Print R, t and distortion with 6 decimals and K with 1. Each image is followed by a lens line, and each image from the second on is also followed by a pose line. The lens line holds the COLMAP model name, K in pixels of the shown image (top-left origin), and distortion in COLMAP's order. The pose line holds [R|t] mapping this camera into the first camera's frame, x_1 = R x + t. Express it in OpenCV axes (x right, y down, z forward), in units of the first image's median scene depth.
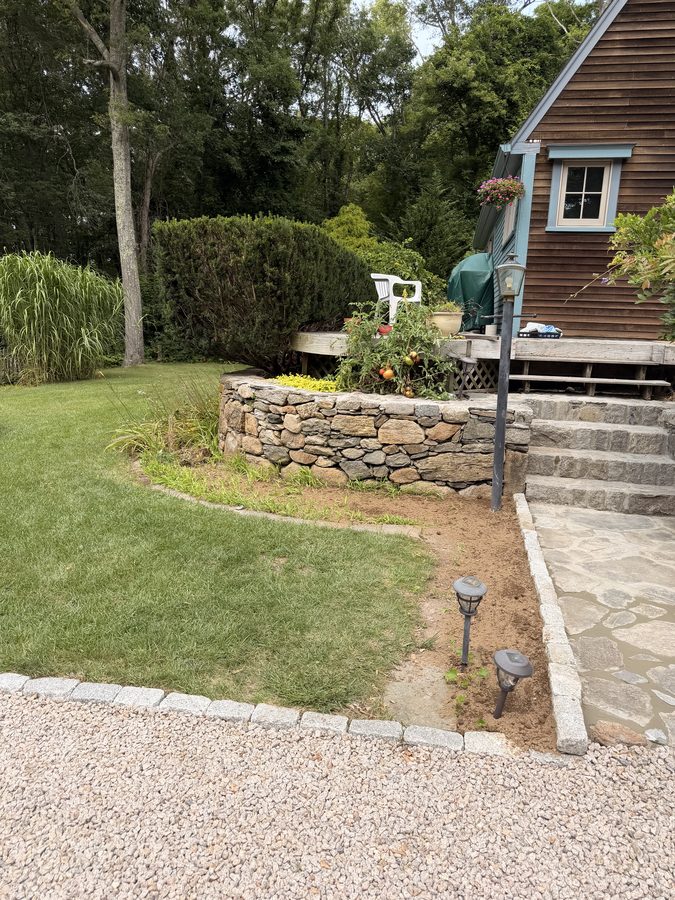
lens RADIAL K [[628.4, 0, 335.2], [0, 628.4, 448.2], [0, 0, 1]] dist [0.116217, -0.186349]
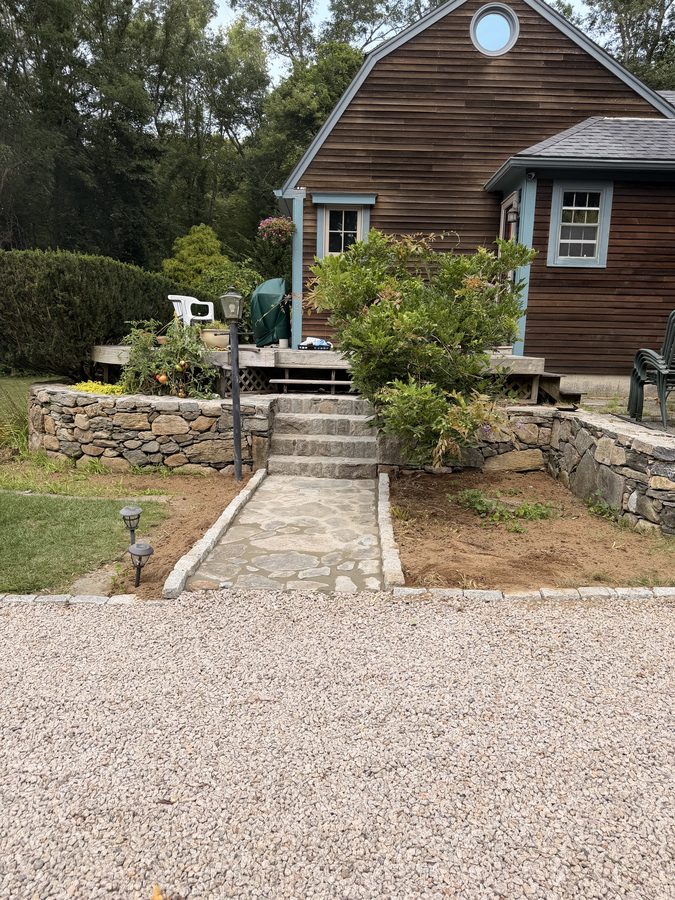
lens RADIAL K [[623.8, 0, 337.7], [0, 623.8, 454.6], [0, 0, 1]] dist [0.127309, -0.237450]
pose [[0.984005, -0.042089, 0.173098, 0.203798], [0.043512, 0.999043, -0.004431, 0.050445], [-0.172745, 0.011892, 0.984895, -0.270833]]
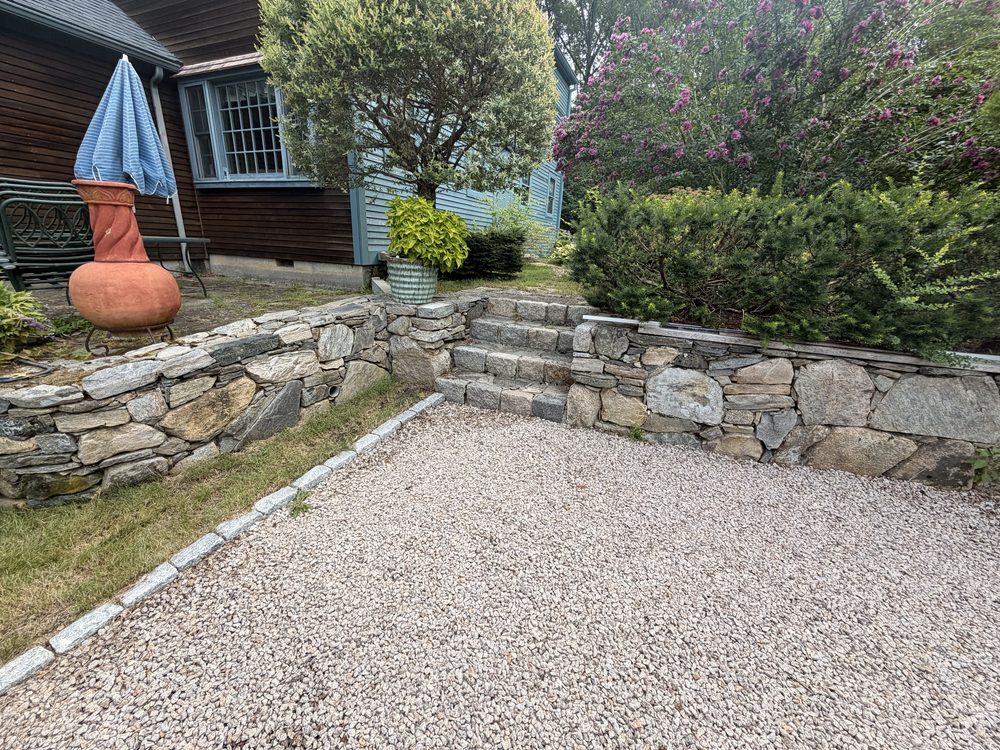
lens RADIAL K [[397.7, 0, 495.5], [0, 397.7, 376.9], [0, 0, 1]] dist [-0.002639, -0.000183]
pose [[0.229695, -0.331831, 0.914947, 0.538937], [0.152155, 0.940767, 0.302997, 0.008409], [-0.961296, 0.069617, 0.266579, -0.059569]]
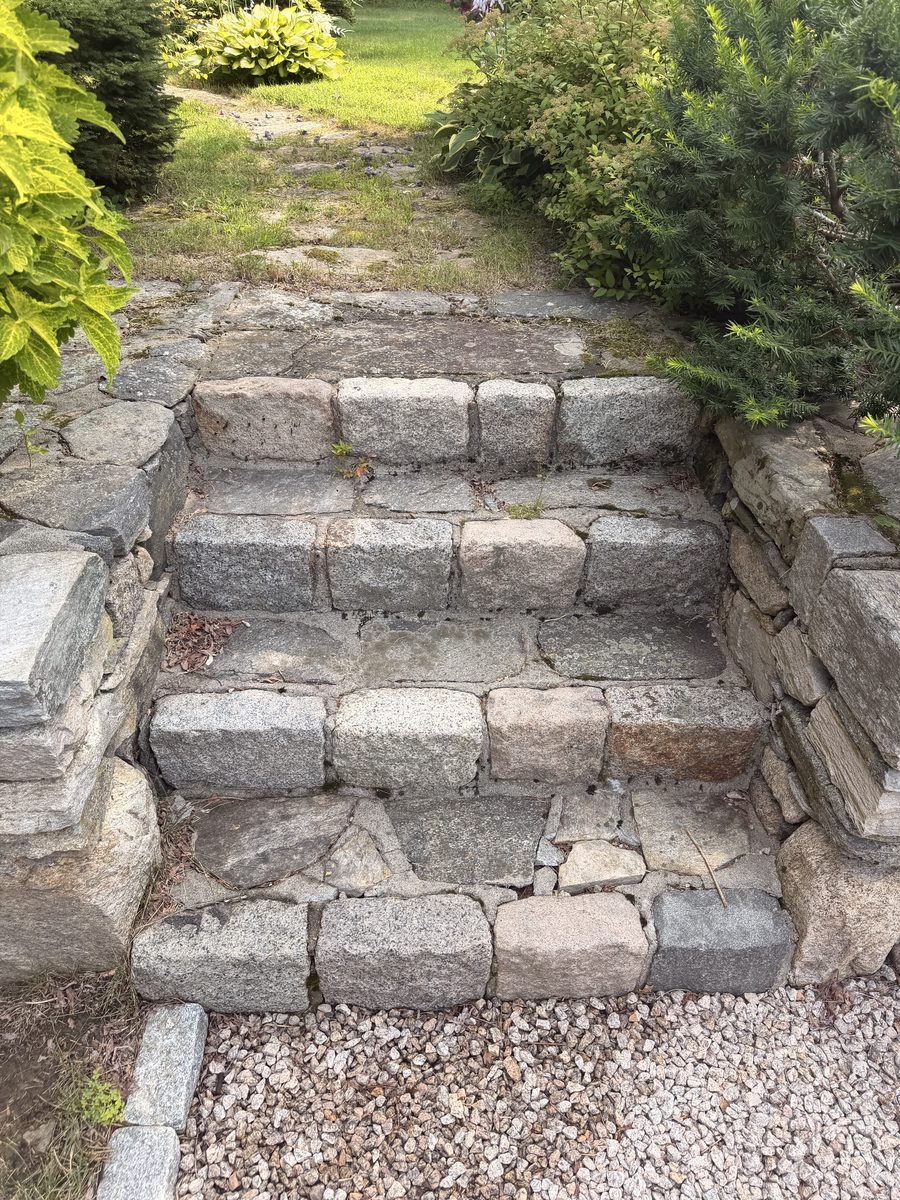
lens RADIAL K [[842.7, 0, 448.8], [0, 842.7, 591.0], [0, 0, 1]] dist [0.064839, -0.085524]
pose [[-0.234260, -0.584386, 0.776927, 0.880285], [0.164768, 0.763737, 0.624146, -0.041378], [-0.958110, 0.274224, -0.082625, 0.076763]]
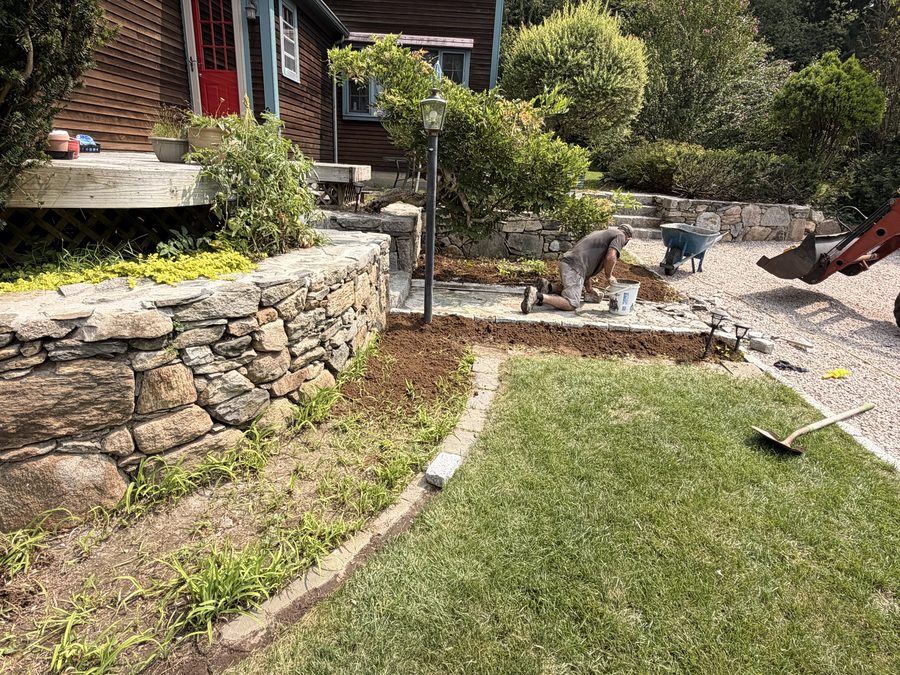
lens RADIAL K [[494.3, 0, 450.0], [0, 494.3, 337.5], [0, 0, 1]] dist [-0.001830, -0.000740]
pose [[-0.148395, -0.367298, 0.918189, -0.518239], [0.131646, 0.912868, 0.386446, -0.195014], [-0.980127, 0.178223, -0.087112, 0.910916]]
